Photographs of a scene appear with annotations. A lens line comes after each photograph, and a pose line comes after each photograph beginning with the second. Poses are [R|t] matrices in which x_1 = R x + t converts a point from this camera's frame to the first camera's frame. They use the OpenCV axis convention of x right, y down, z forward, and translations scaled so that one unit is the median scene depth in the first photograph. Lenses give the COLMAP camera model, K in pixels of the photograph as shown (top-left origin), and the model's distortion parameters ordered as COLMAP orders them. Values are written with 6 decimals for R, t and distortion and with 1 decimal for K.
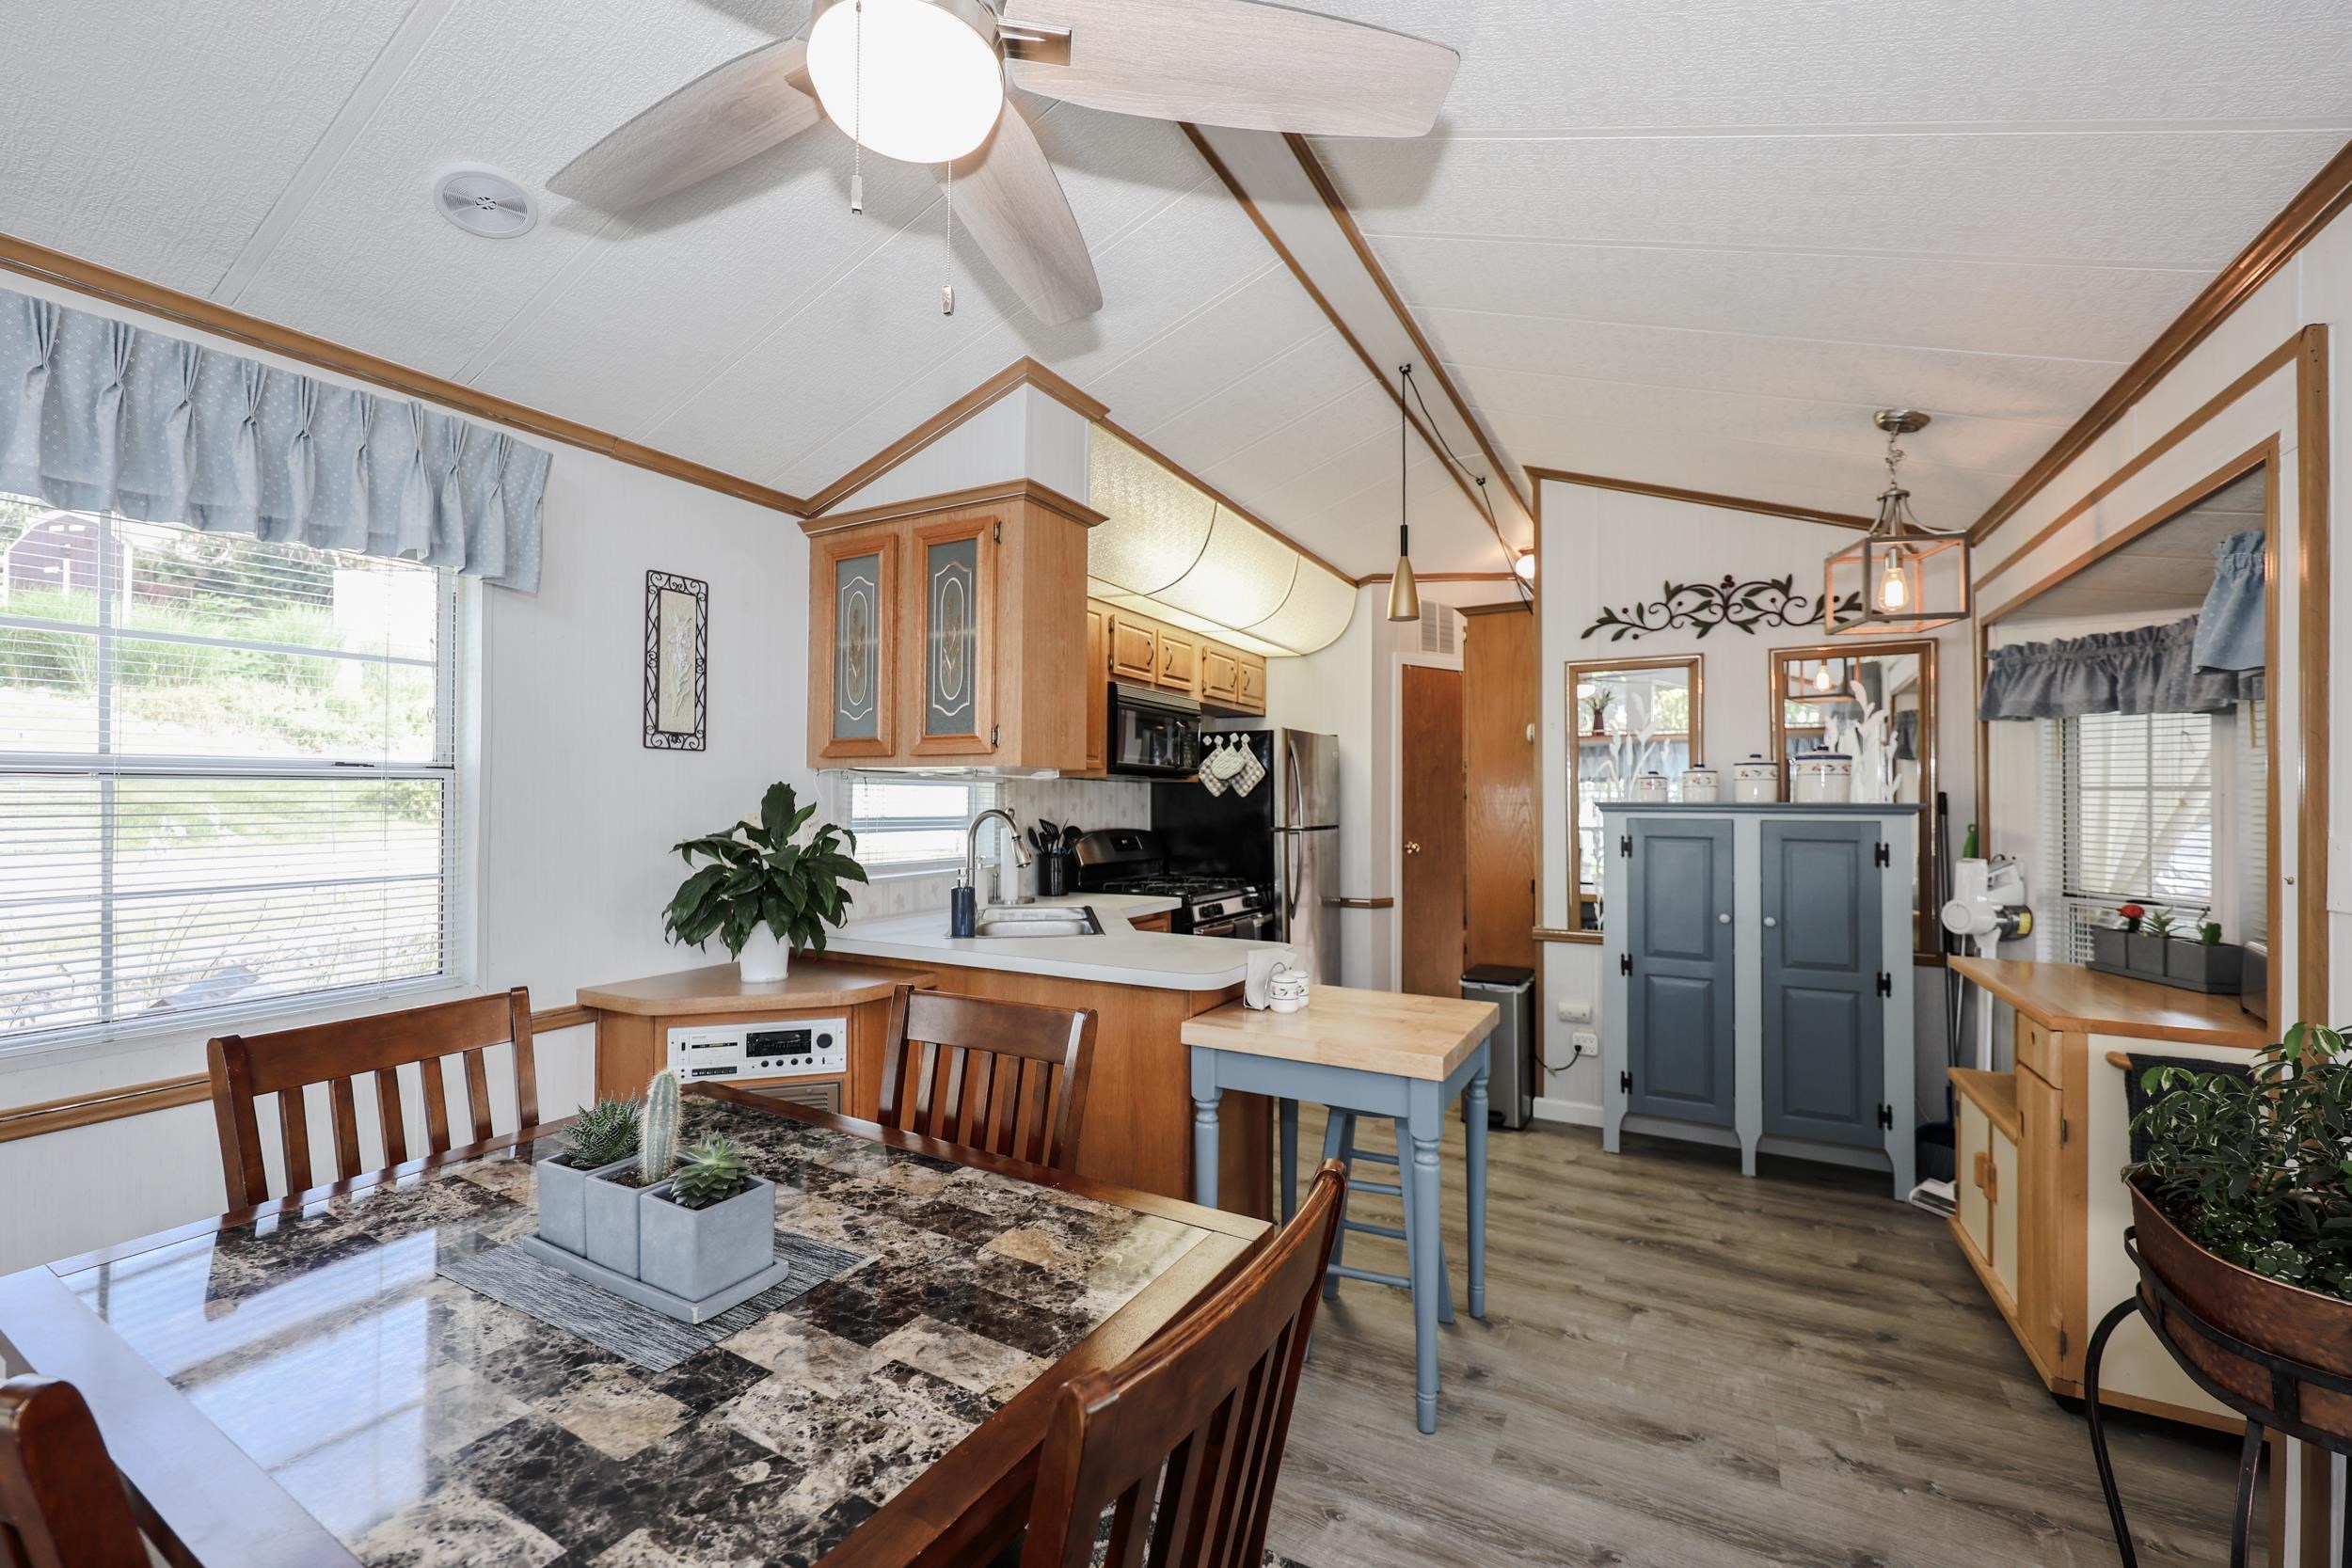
lens RADIAL K [[974.9, 0, 1170.2], [0, 974.9, 784.5], [0, 0, 1]] dist [0.000017, -0.001292]
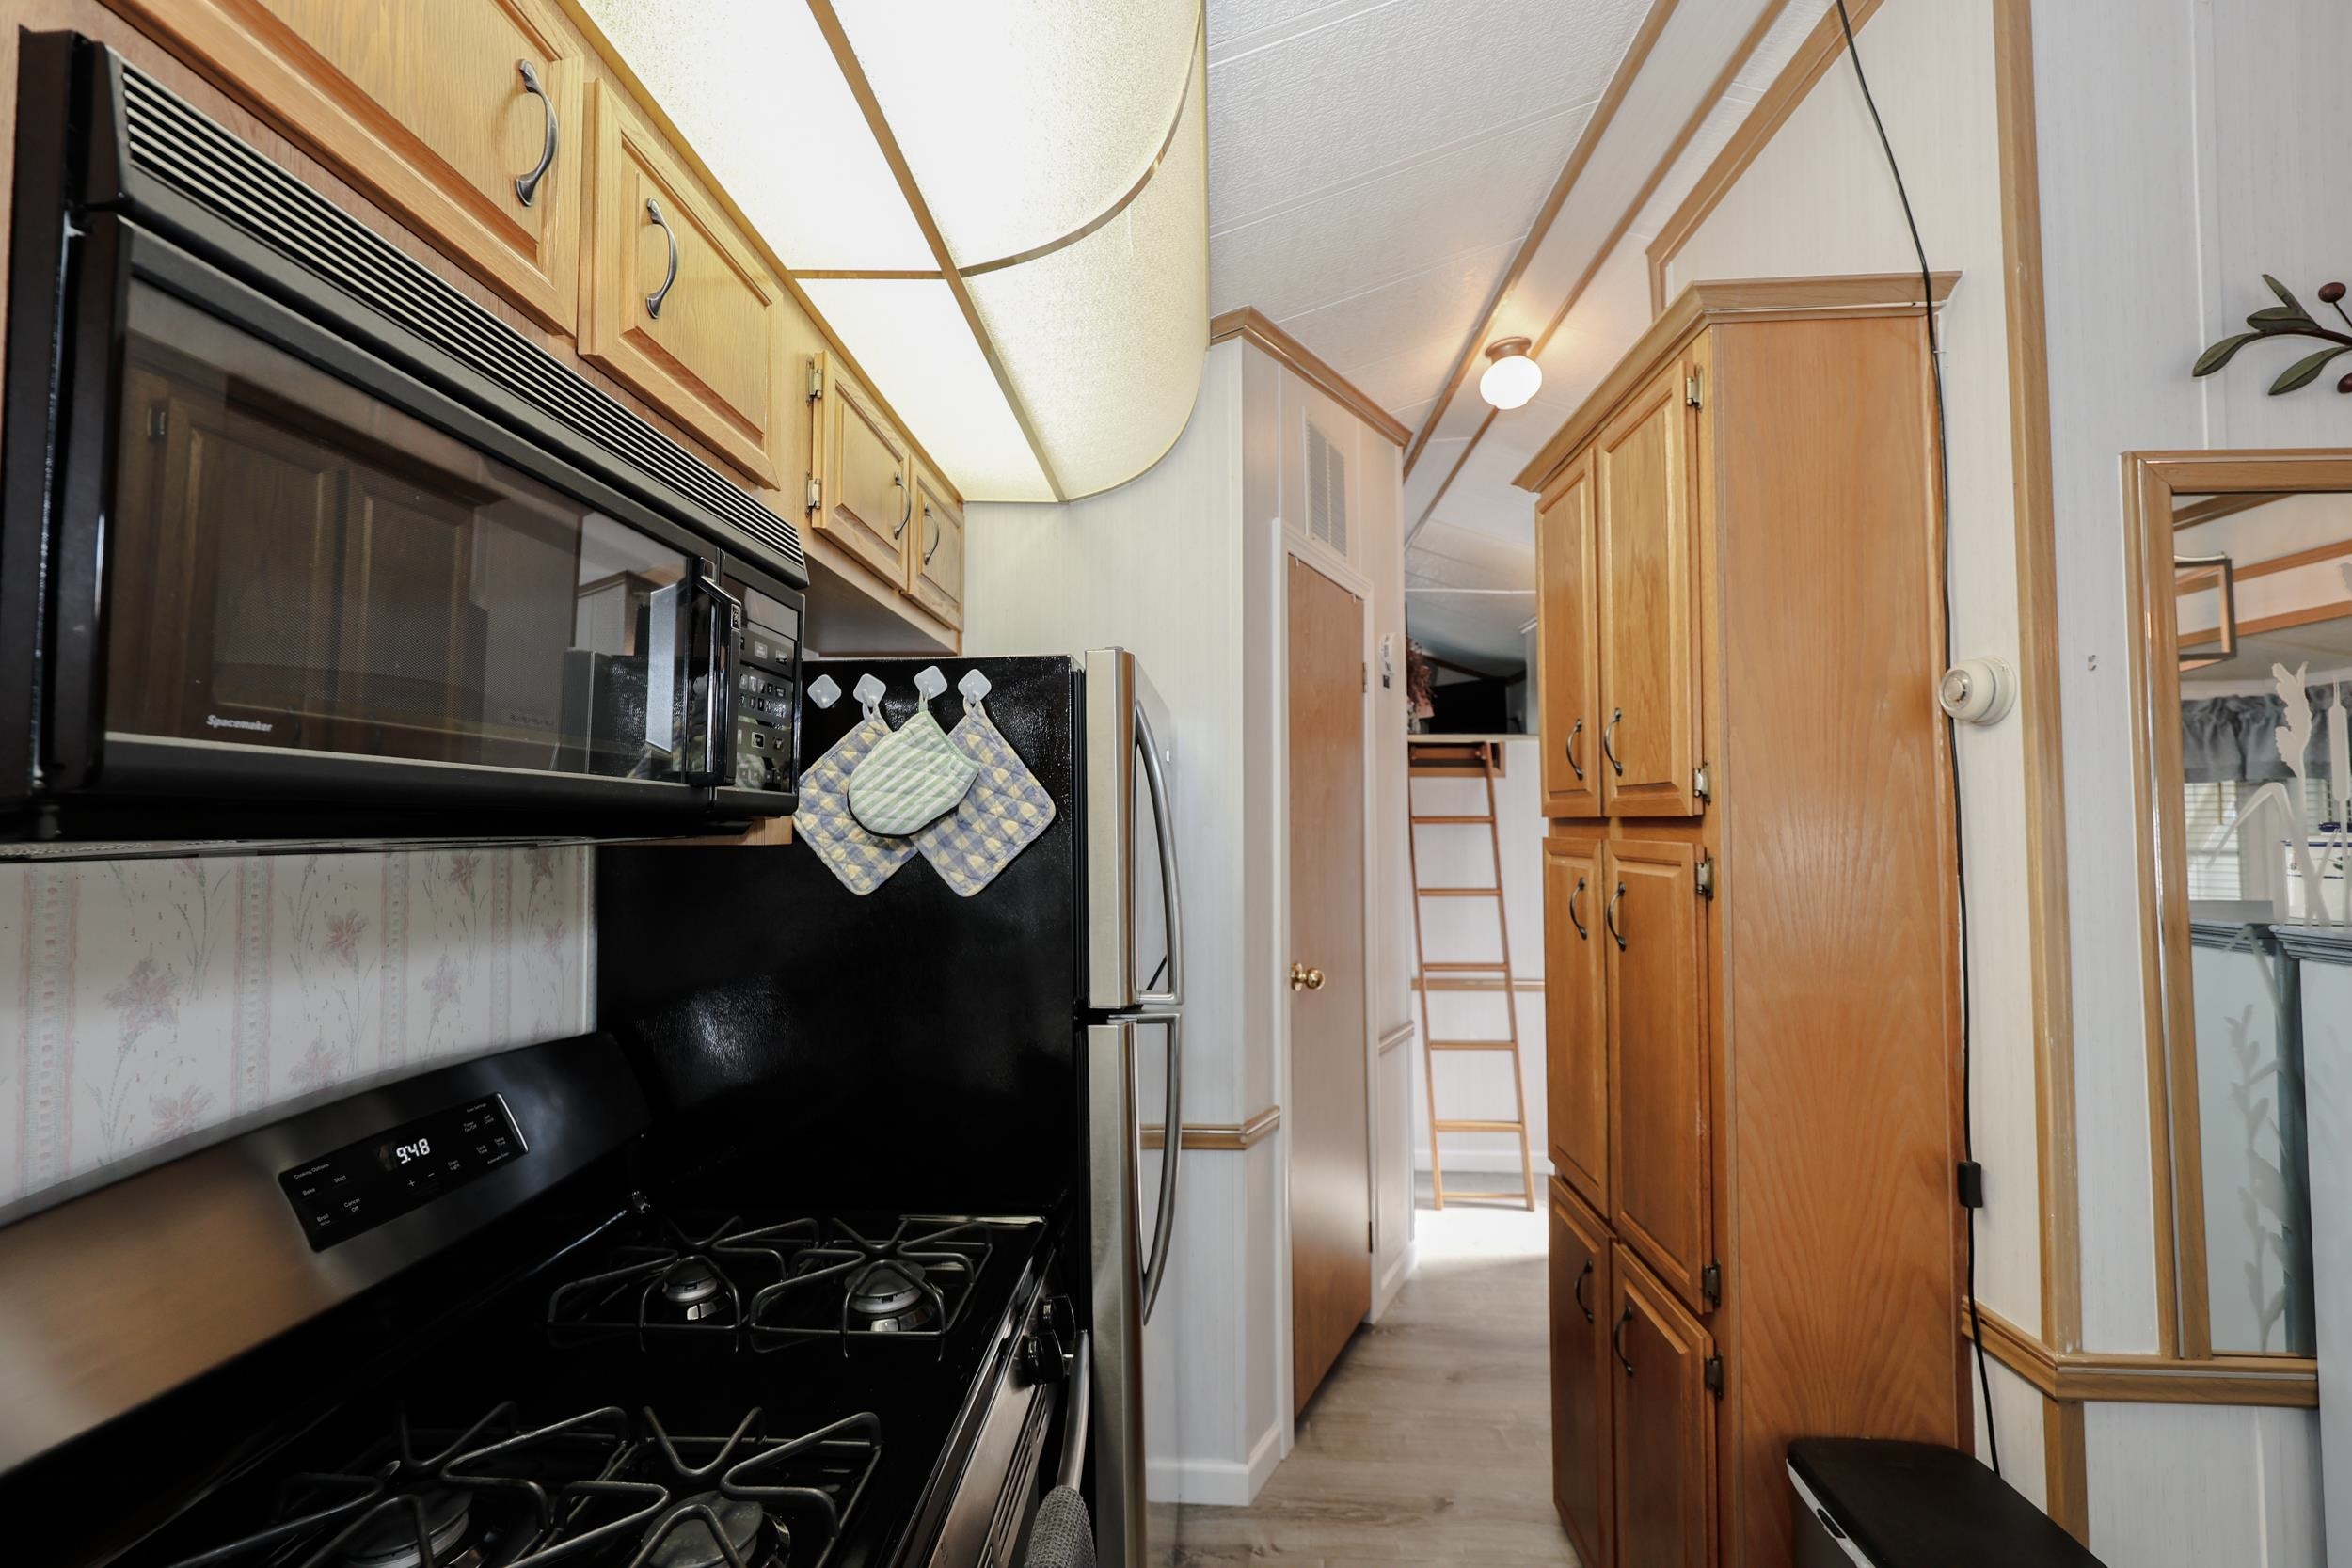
lens RADIAL K [[974.9, 0, 1163.4], [0, 974.9, 789.3], [0, 0, 1]] dist [0.000017, -0.001292]
pose [[0.900311, 0.010875, 0.435112, 0.007562], [-0.004981, 0.999880, -0.014685, -0.021180], [-0.435220, 0.011054, 0.900256, 1.102118]]
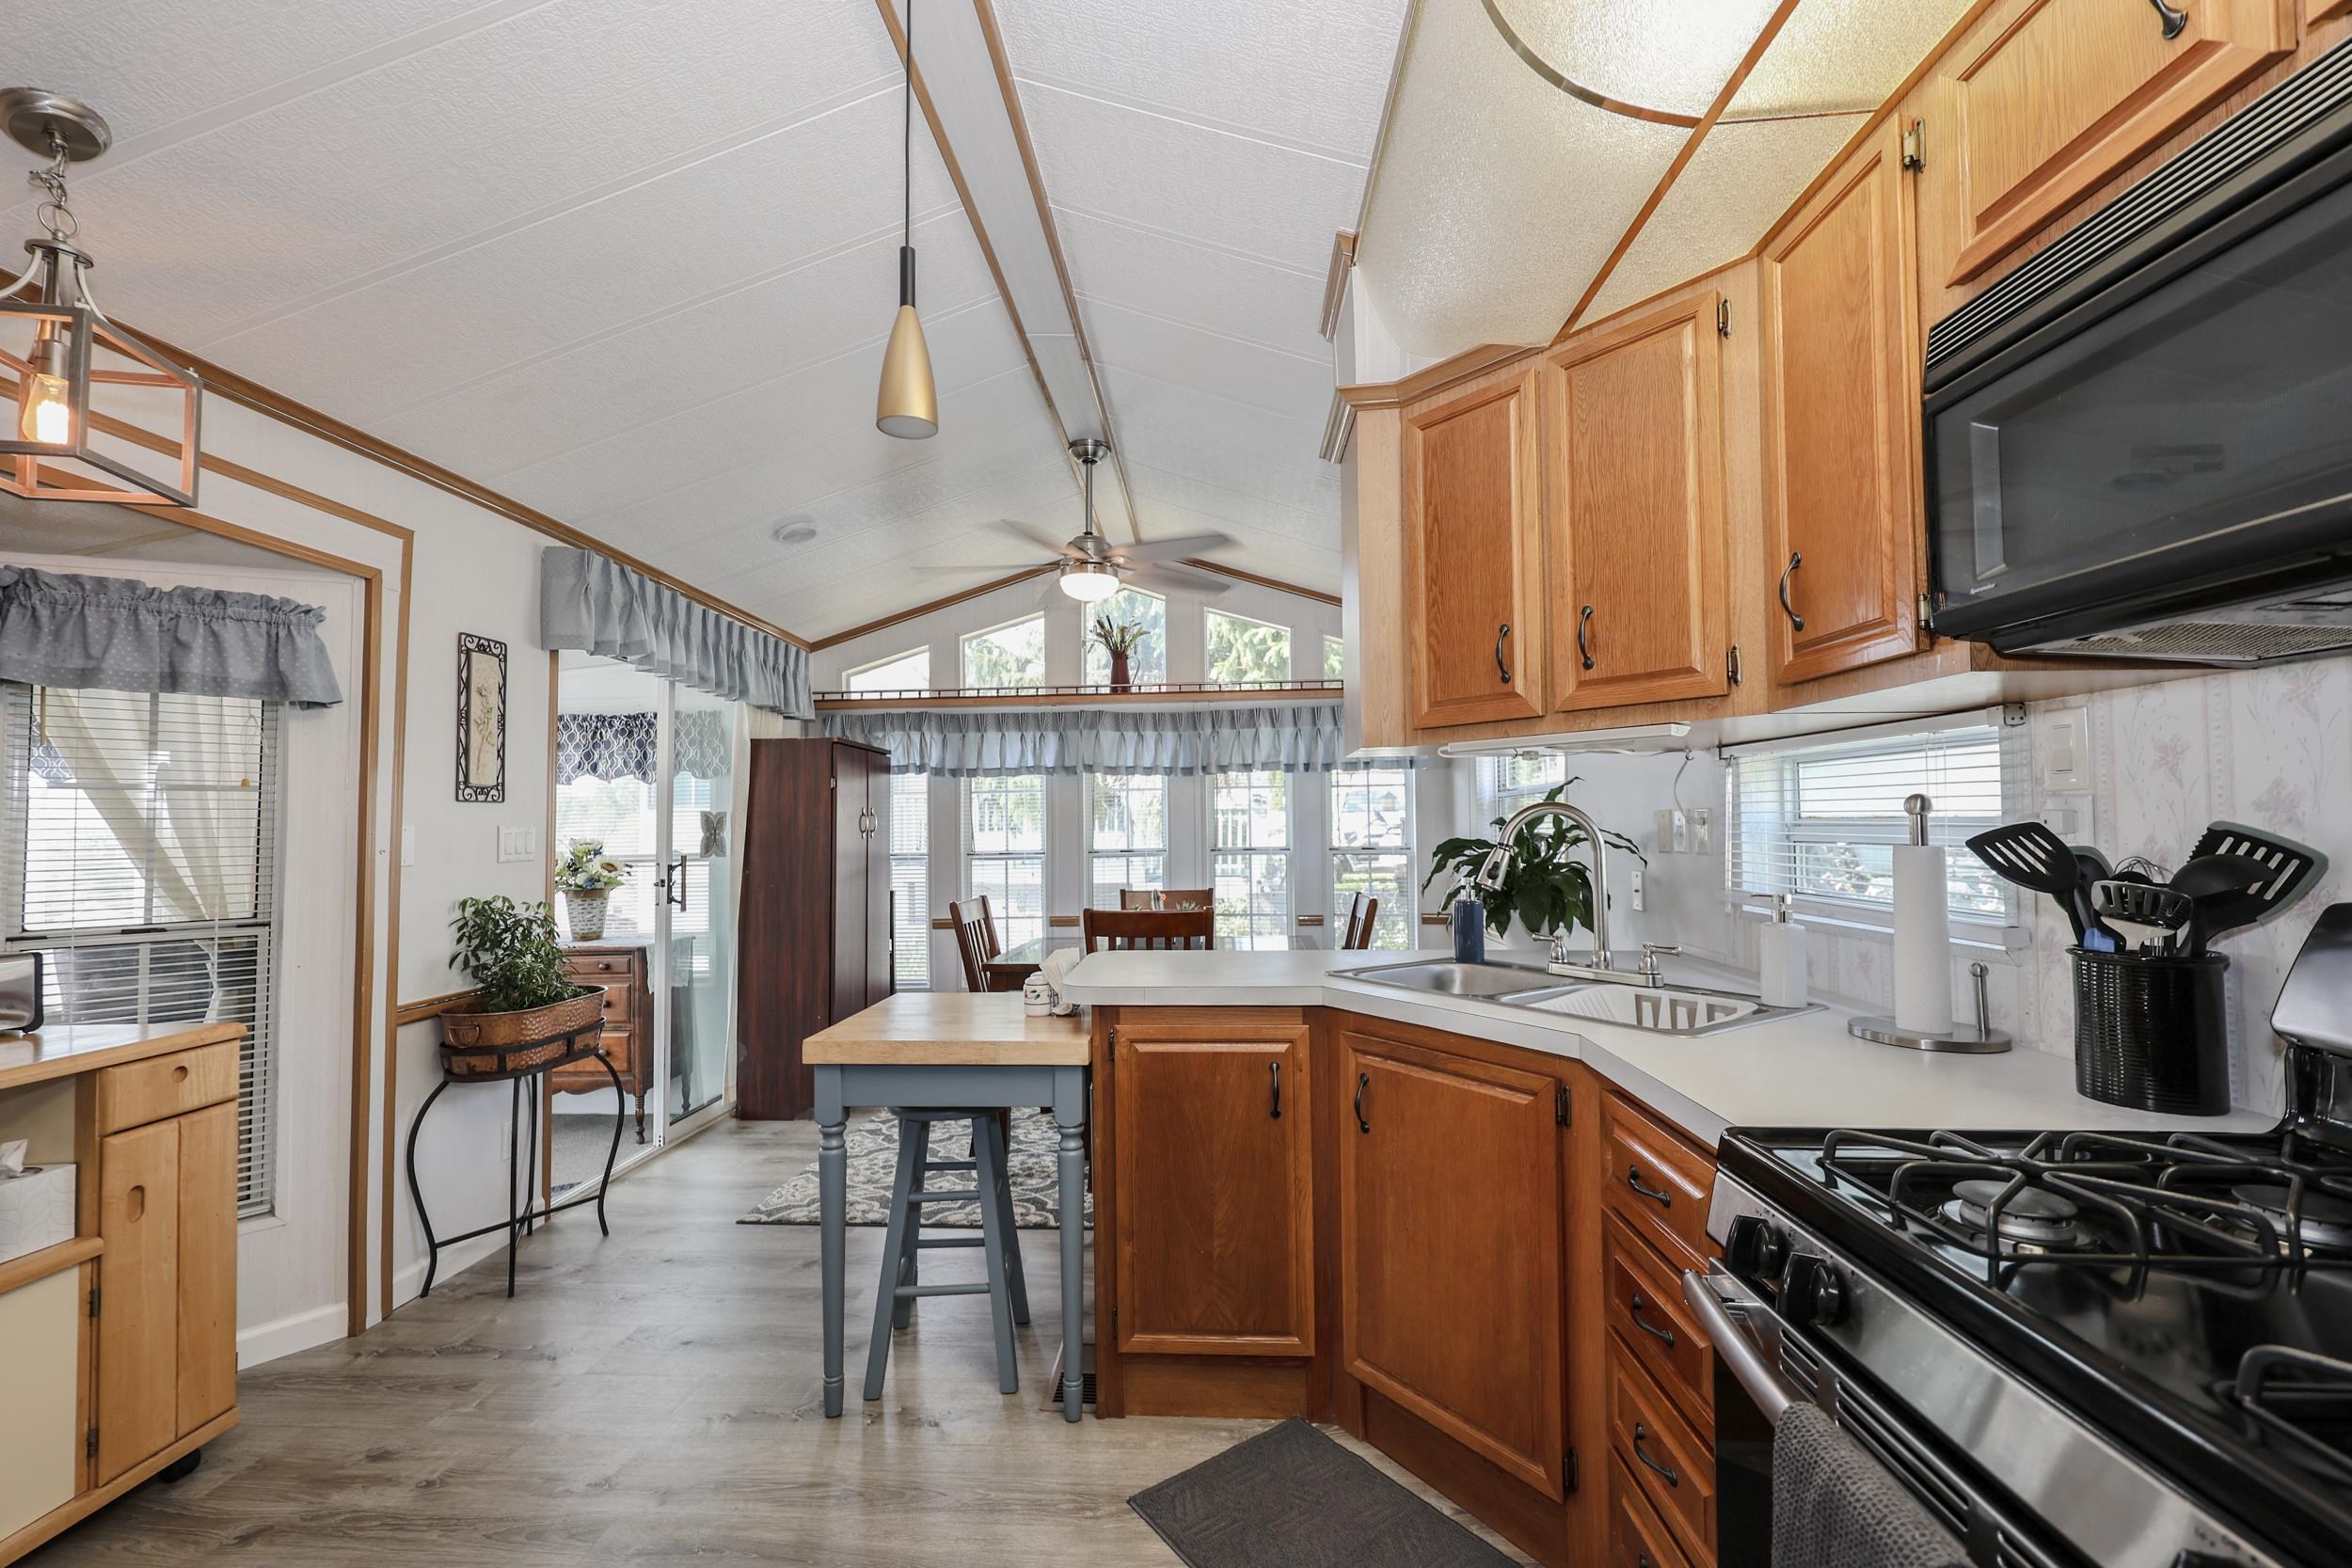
lens RADIAL K [[974.9, 0, 1177.9], [0, 974.9, 788.2], [0, 0, 1]] dist [0.000017, -0.001292]
pose [[-0.897787, -0.012939, -0.440239, 0.330714], [0.011980, 0.998481, -0.053777, 0.048352], [0.440267, -0.053554, -0.896269, 1.497497]]
